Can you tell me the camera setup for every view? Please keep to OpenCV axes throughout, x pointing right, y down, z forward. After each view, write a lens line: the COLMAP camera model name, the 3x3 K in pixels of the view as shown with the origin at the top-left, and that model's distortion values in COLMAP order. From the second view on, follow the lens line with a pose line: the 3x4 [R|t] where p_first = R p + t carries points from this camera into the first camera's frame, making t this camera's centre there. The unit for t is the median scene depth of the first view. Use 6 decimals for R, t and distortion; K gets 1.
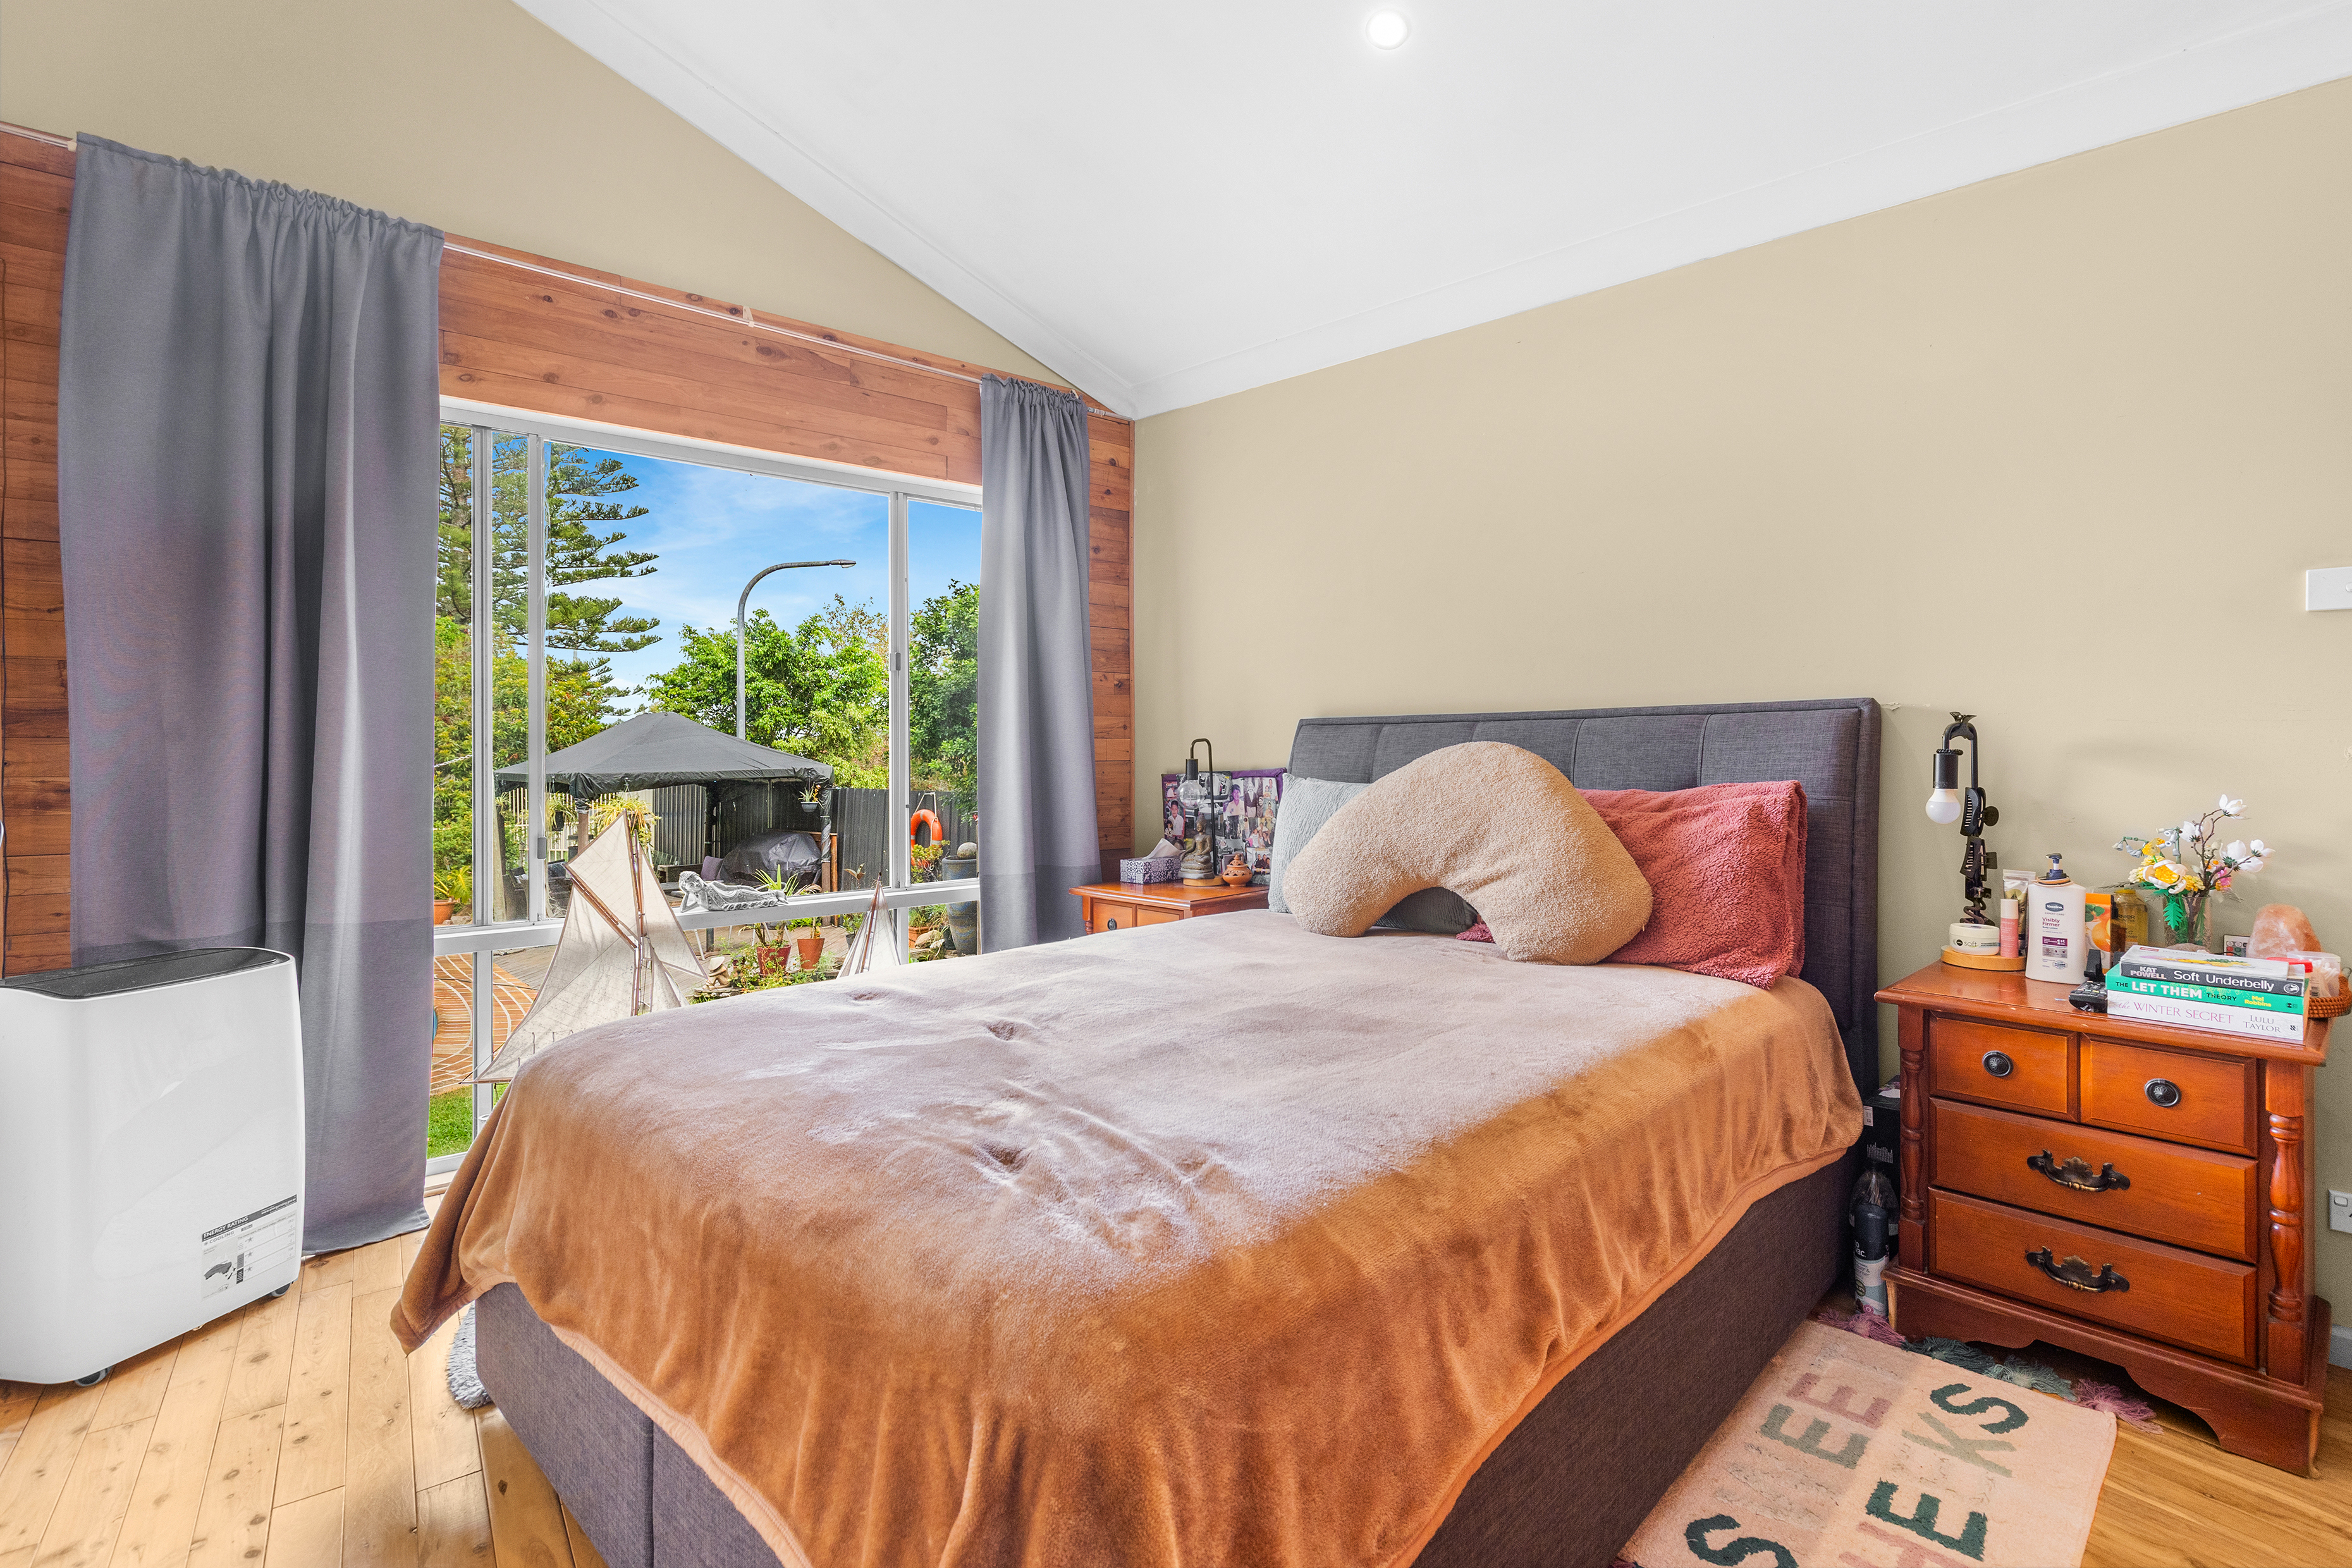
lens RADIAL K [[1120.1, 0, 1235.7], [0, 1120.1, 749.8], [0, 0, 1]] dist [-0.000122, -0.000352]
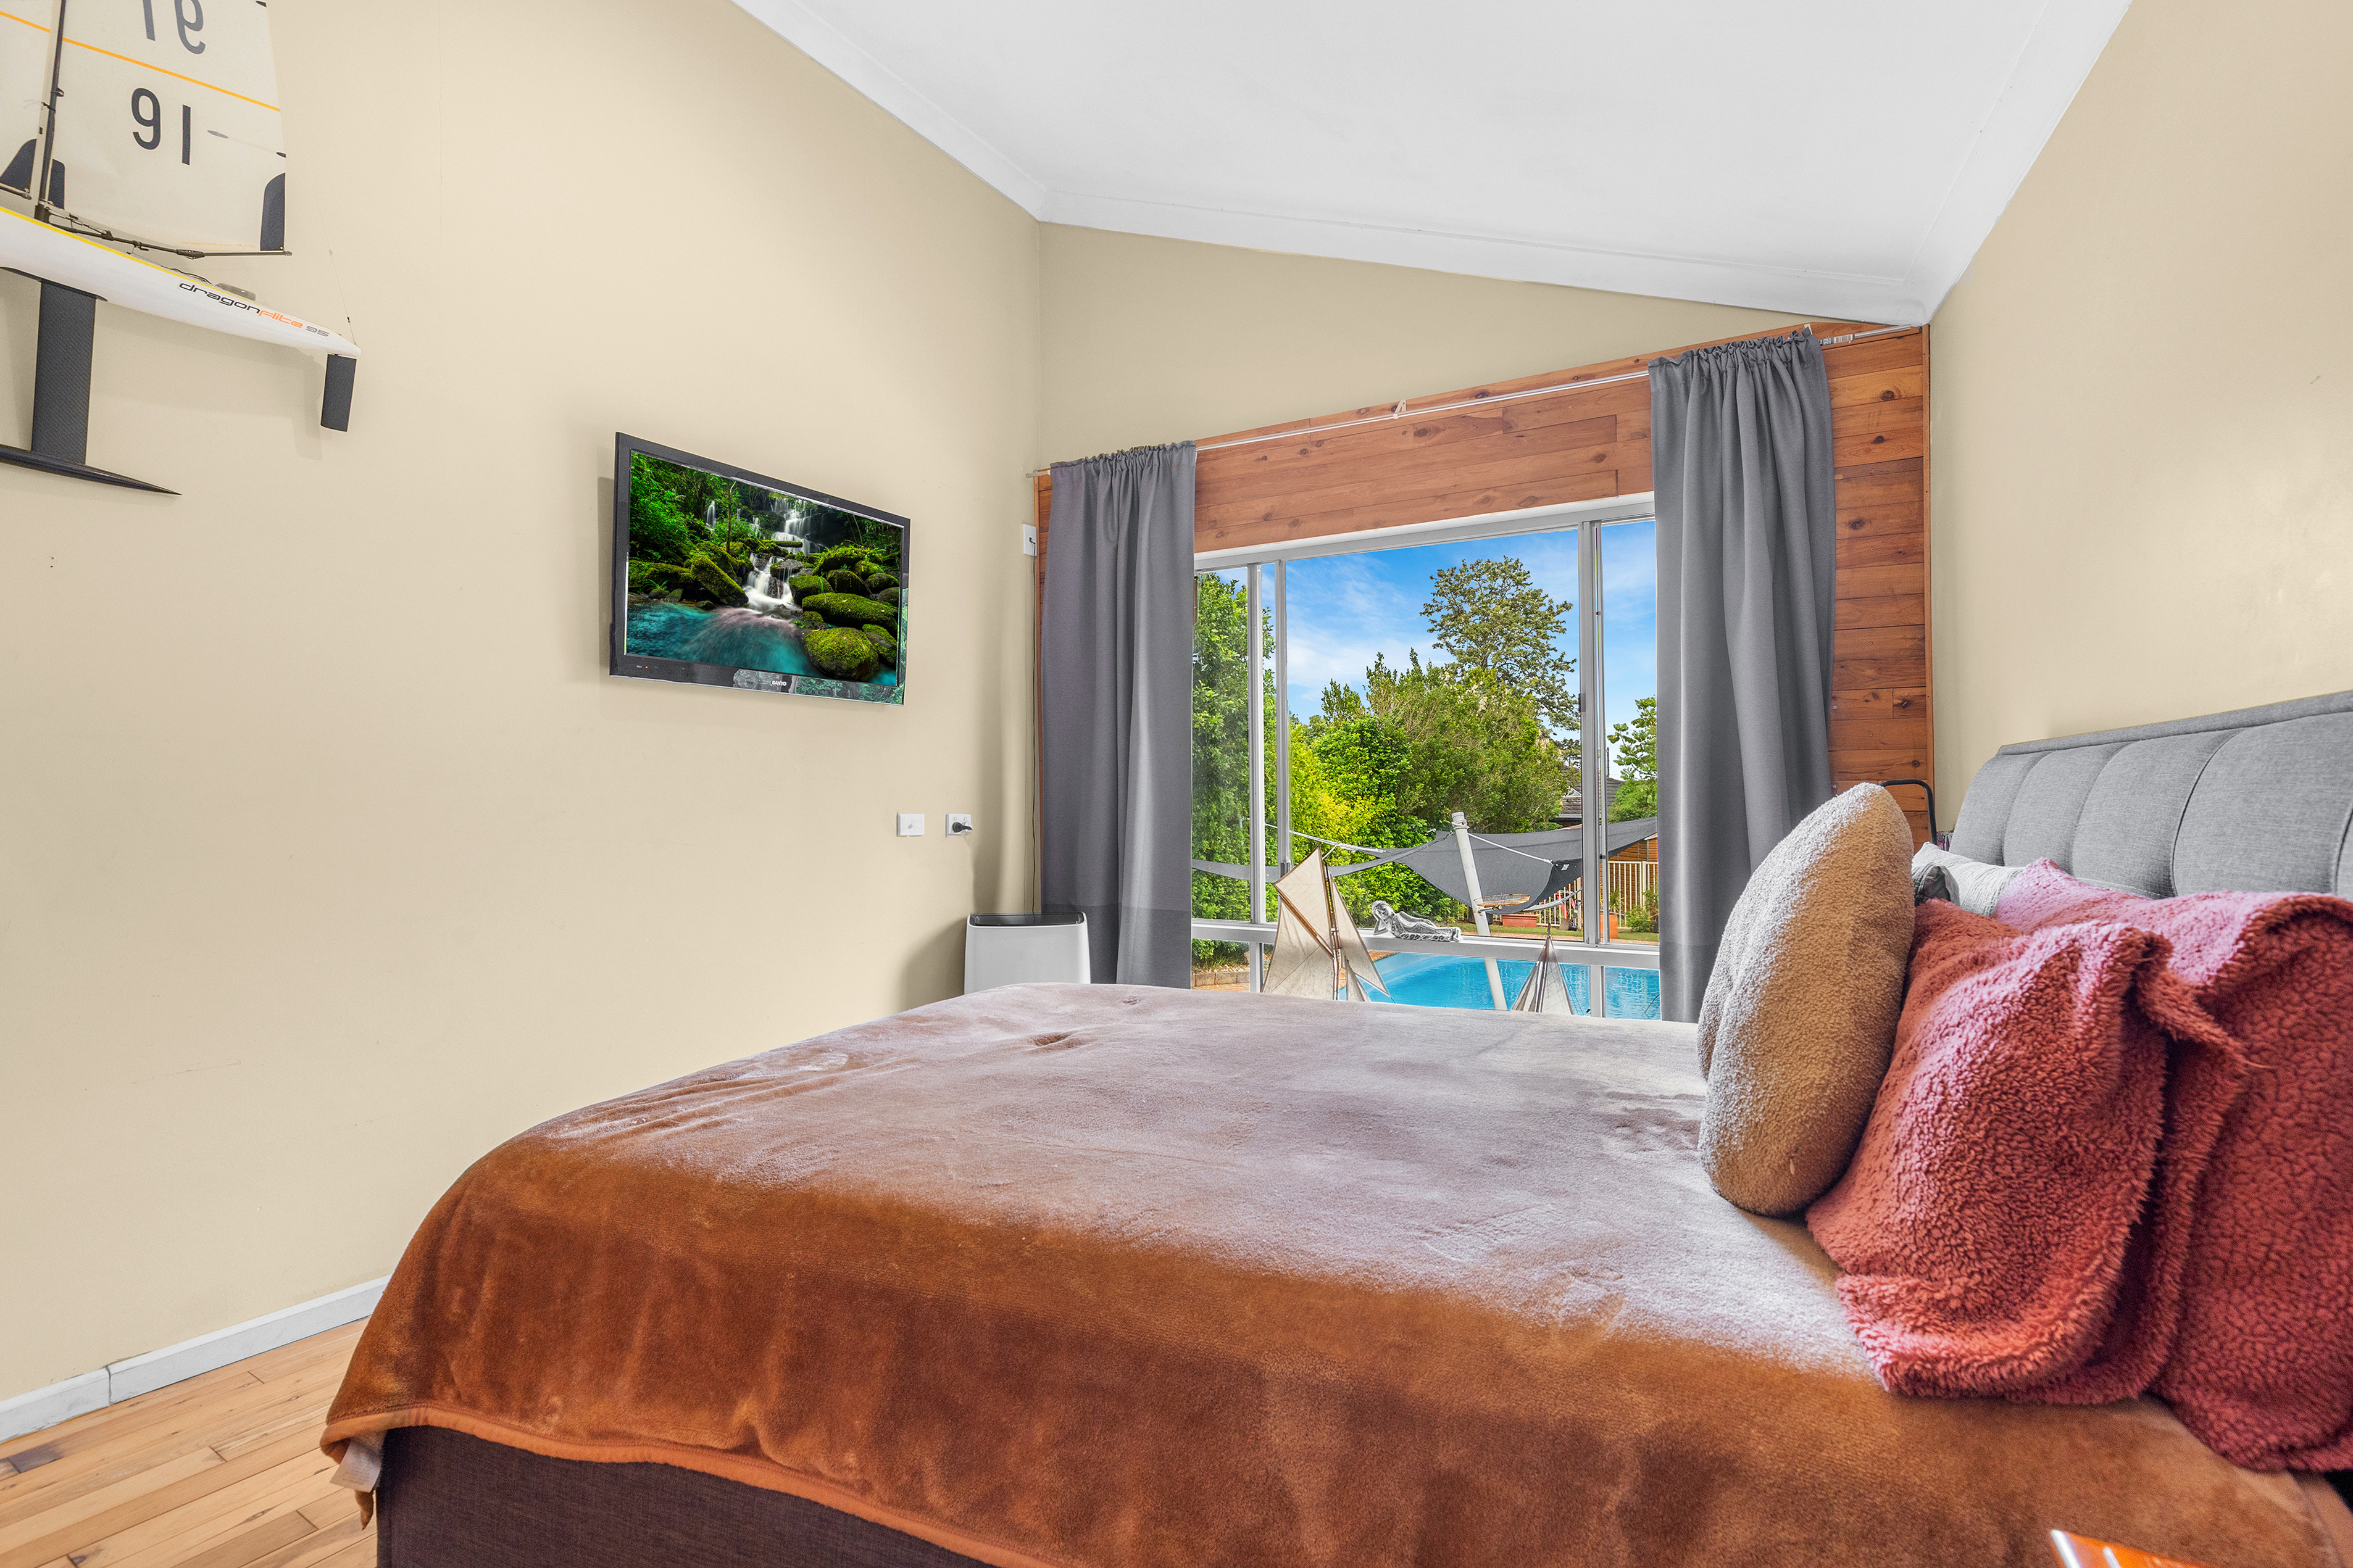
lens RADIAL K [[1078.2, 0, 1134.2], [0, 1078.2, 795.9], [0, 0, 1]] dist [0.002528, 0.000208]
pose [[0.311883, -0.000885, -0.950120, 0.398127], [0.002613, 0.999997, -0.000074, -0.001014], [0.950117, -0.002459, 0.311884, 0.323583]]
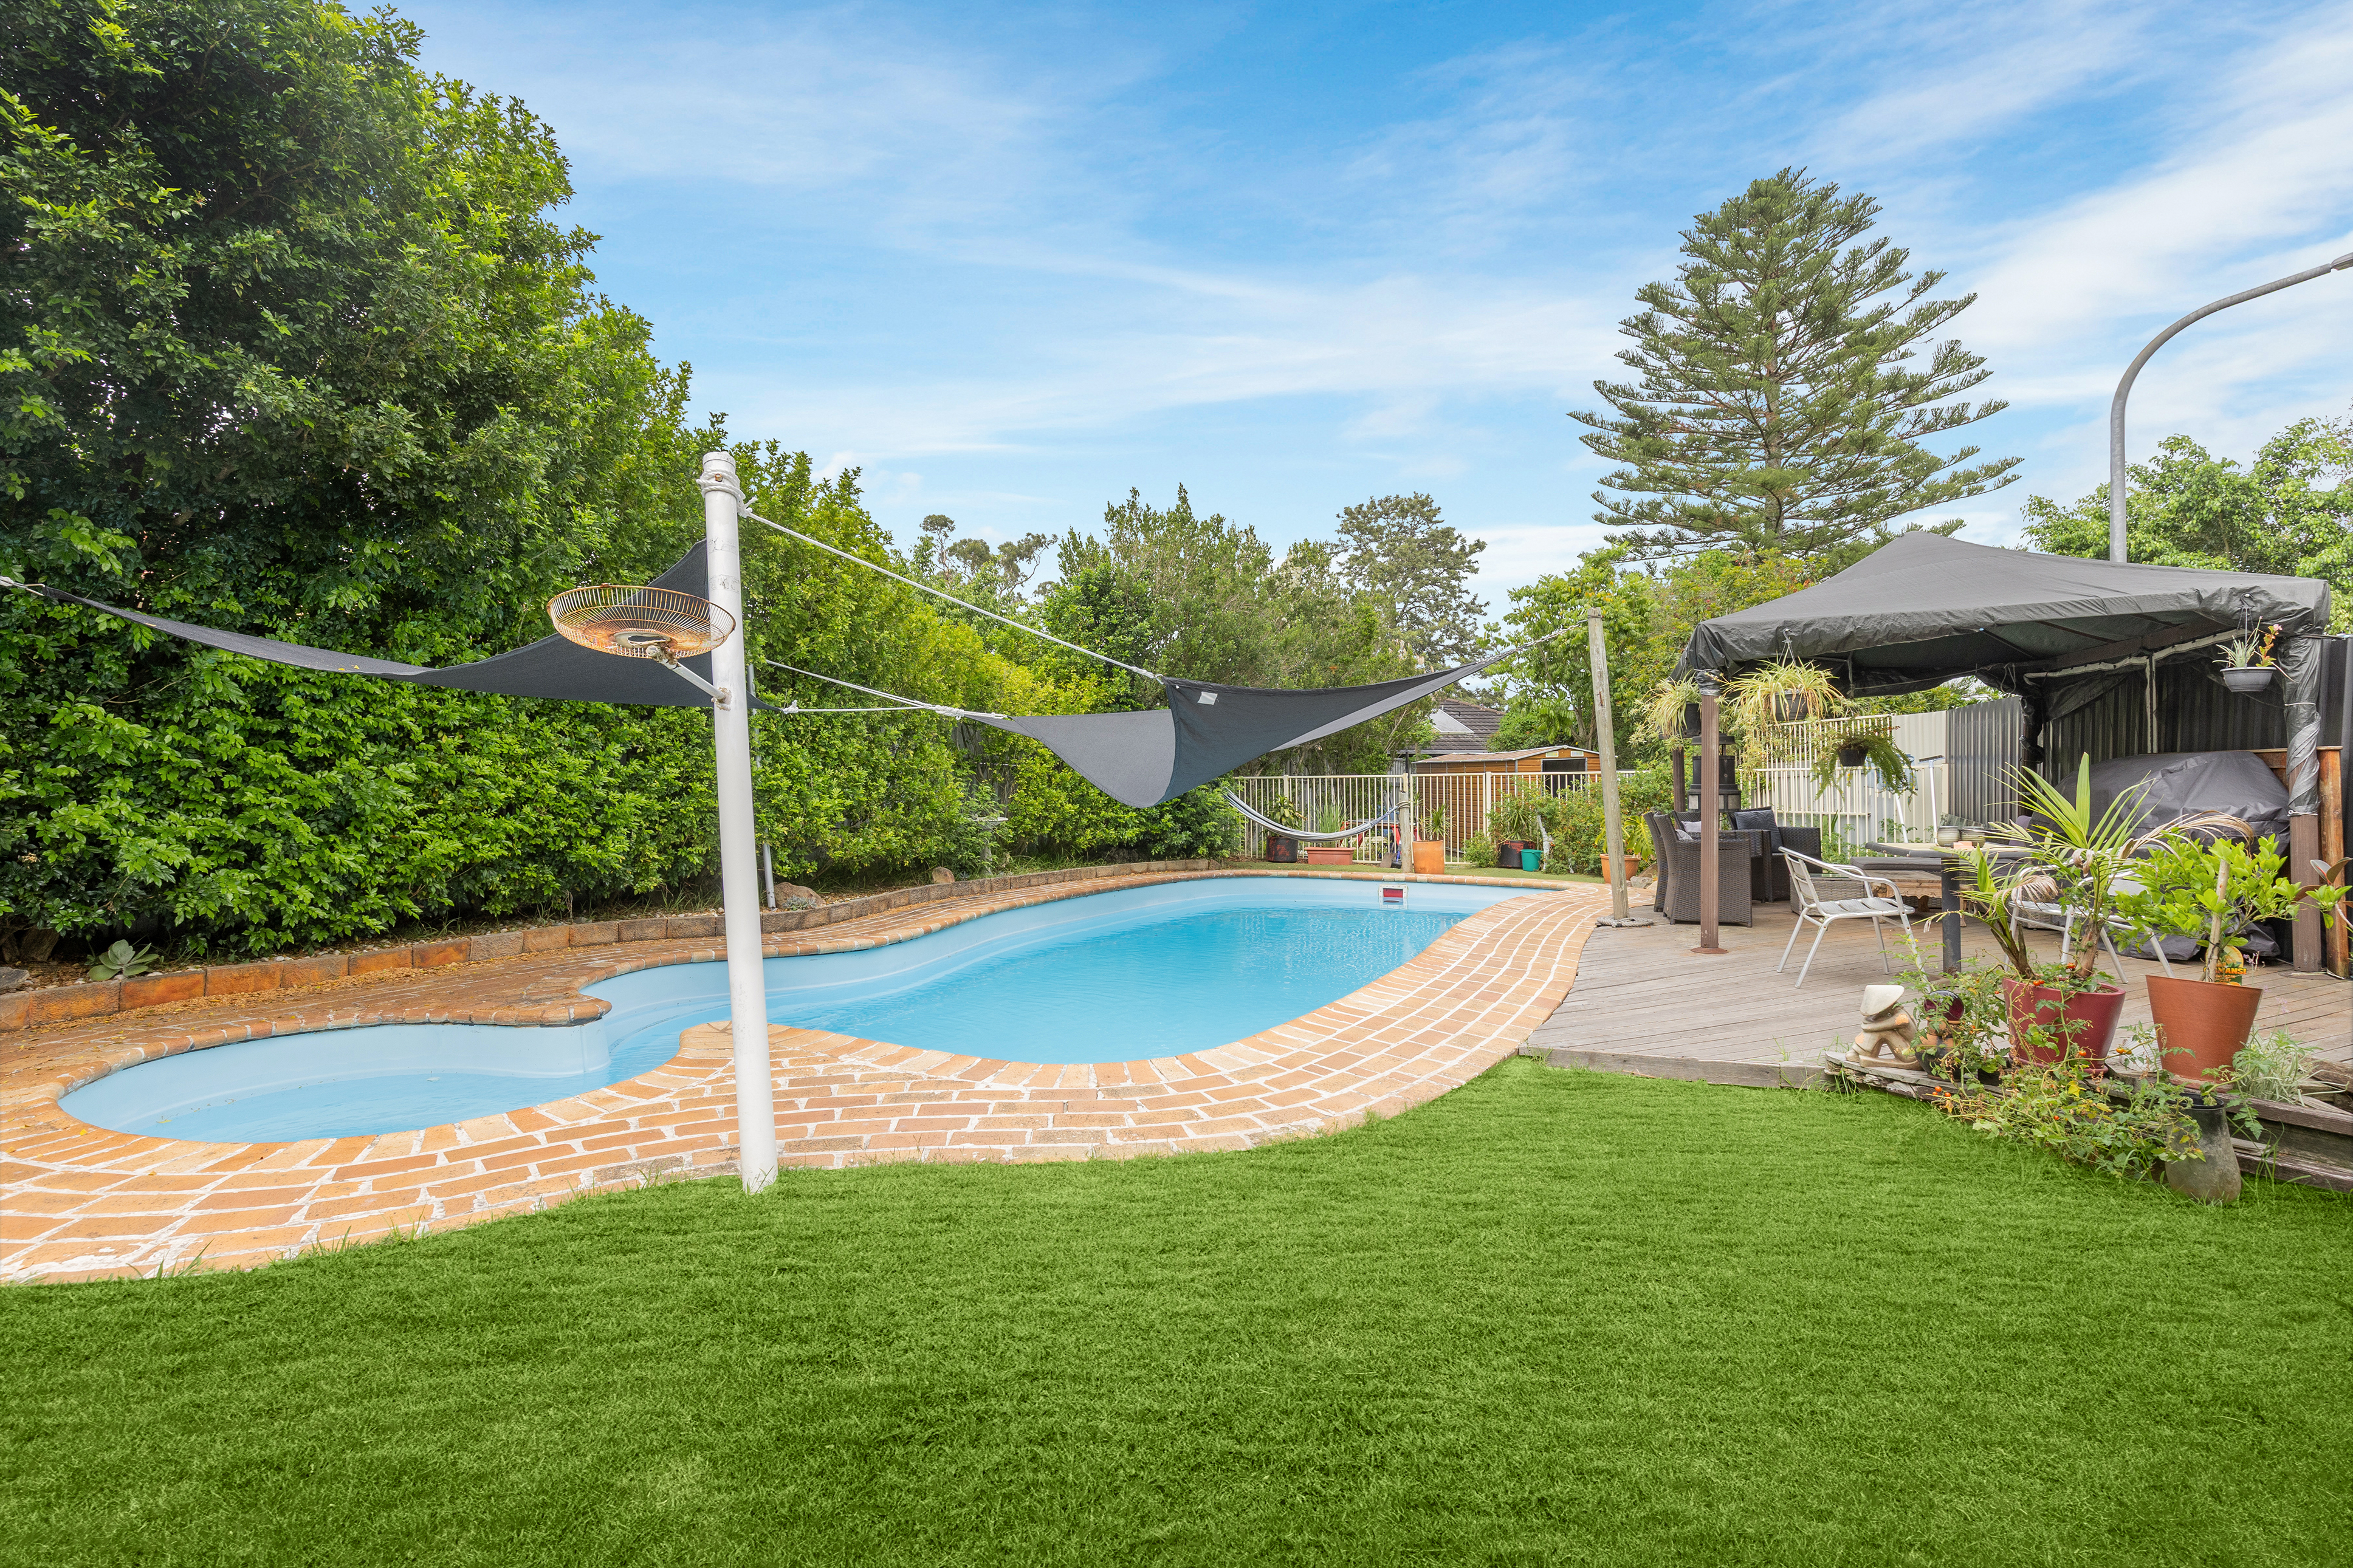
lens RADIAL K [[1065.2, 0, 1176.5], [0, 1065.2, 784.0], [0, 0, 1]] dist [0.003348, 0.000603]
pose [[0.378606, 0.000220, -0.925558, -0.539739], [0.009703, 0.999944, 0.004207, 0.279794], [0.925507, -0.010573, 0.378582, 1.591432]]
